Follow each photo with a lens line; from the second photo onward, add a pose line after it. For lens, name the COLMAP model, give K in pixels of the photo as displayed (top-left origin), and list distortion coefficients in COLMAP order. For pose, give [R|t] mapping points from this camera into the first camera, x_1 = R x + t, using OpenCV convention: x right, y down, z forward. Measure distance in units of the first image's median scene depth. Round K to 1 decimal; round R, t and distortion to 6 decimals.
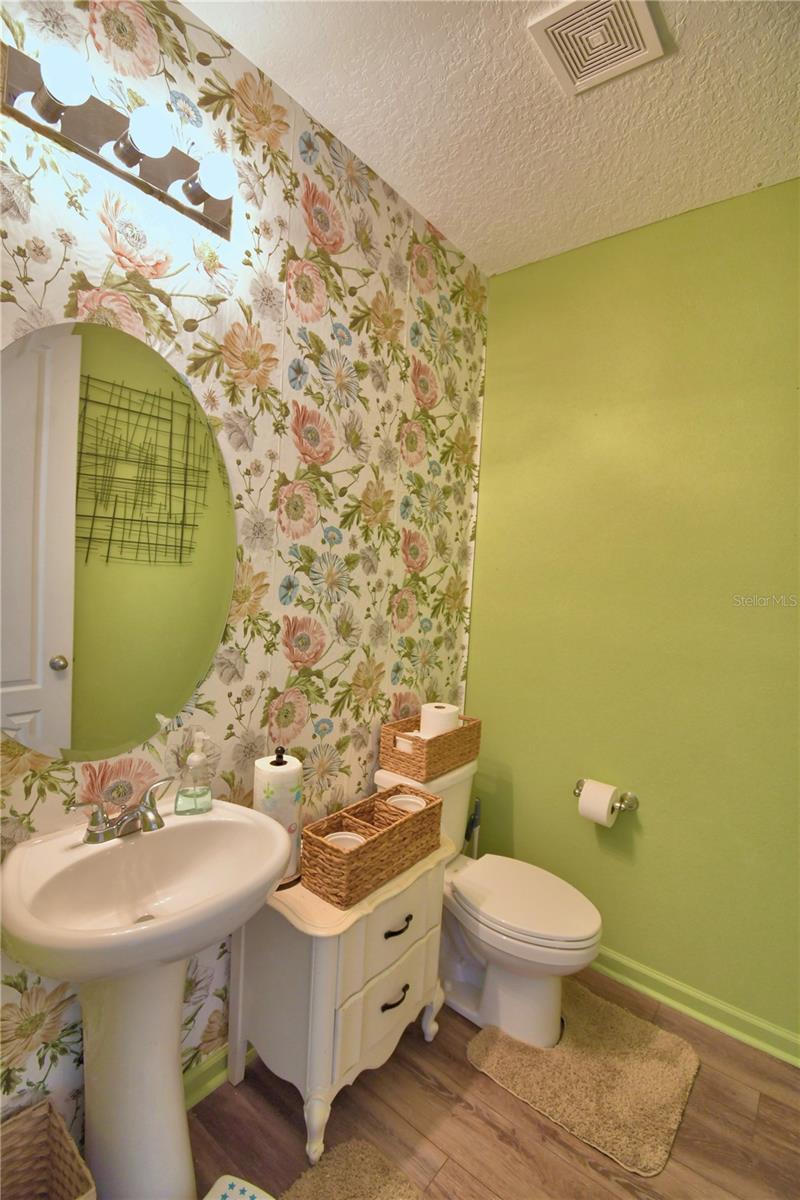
lens RADIAL K [[528.7, 0, 406.4], [0, 528.7, 596.0], [0, 0, 1]] dist [0.004346, -0.016019]
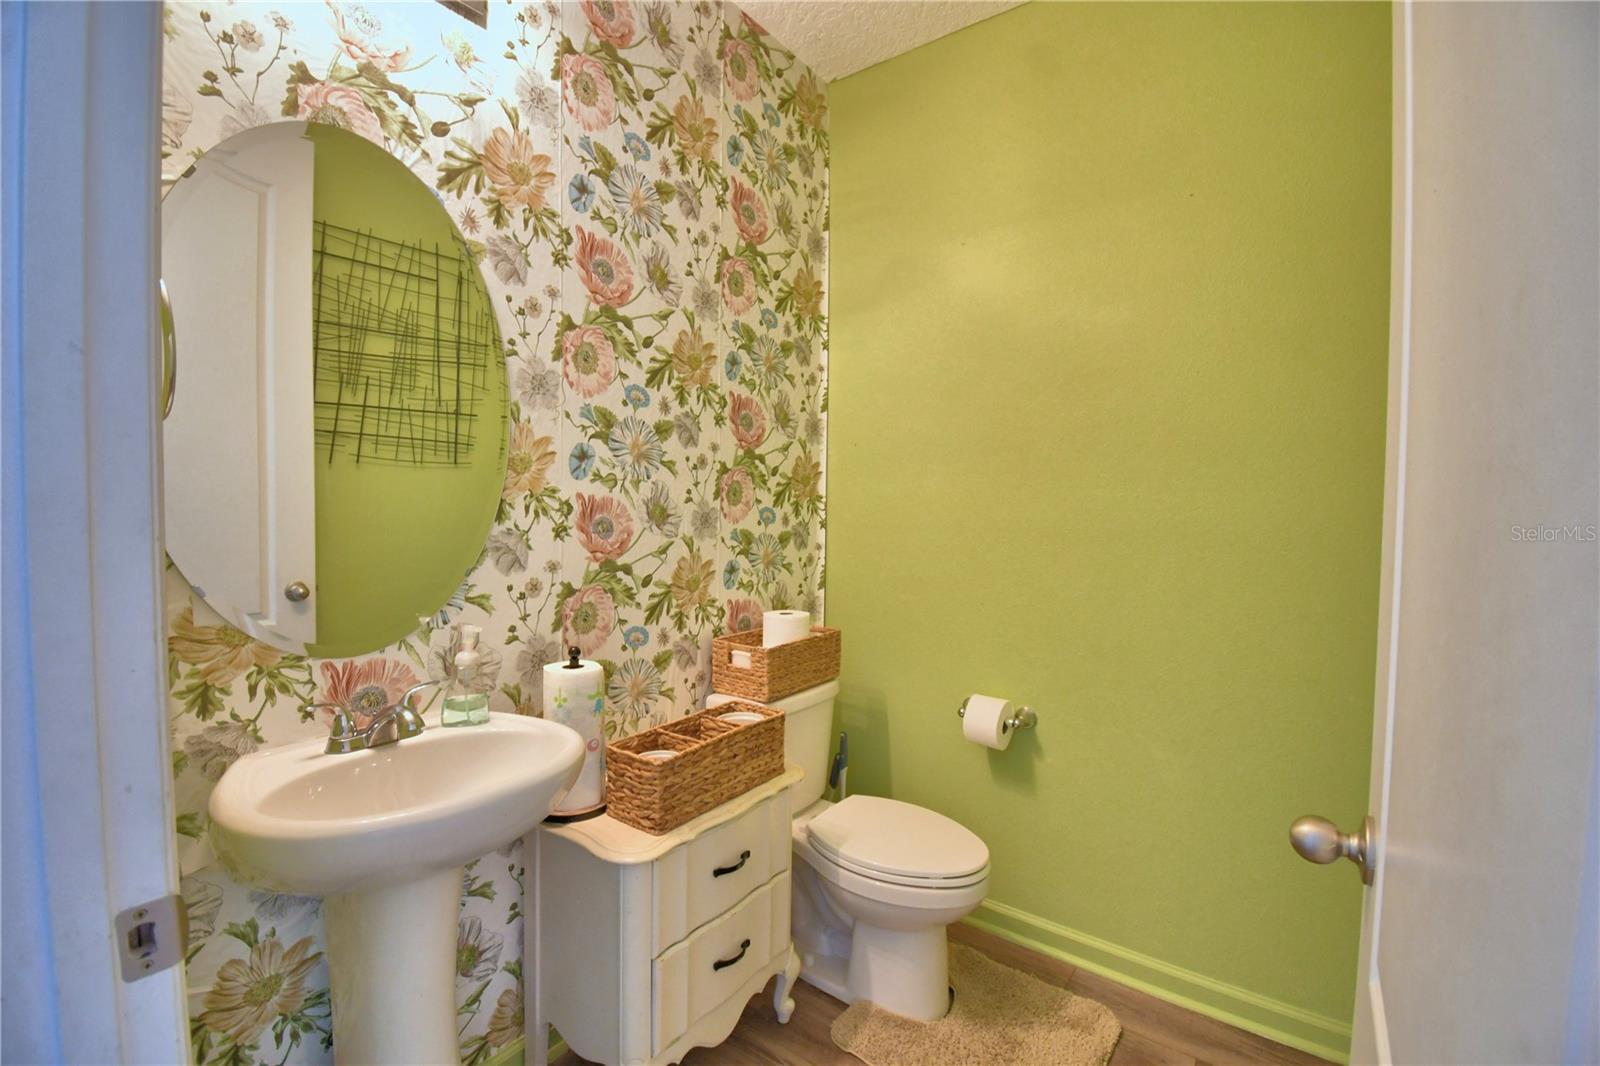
lens RADIAL K [[705.0, 0, 802.8], [0, 705.0, 520.4], [0, 0, 1]] dist [0.004346, -0.016019]
pose [[0.998371, -0.044681, 0.035472, 0.070676], [0.045350, 0.998804, -0.018279, 0.112939], [-0.034613, 0.019858, 0.999203, -0.081084]]
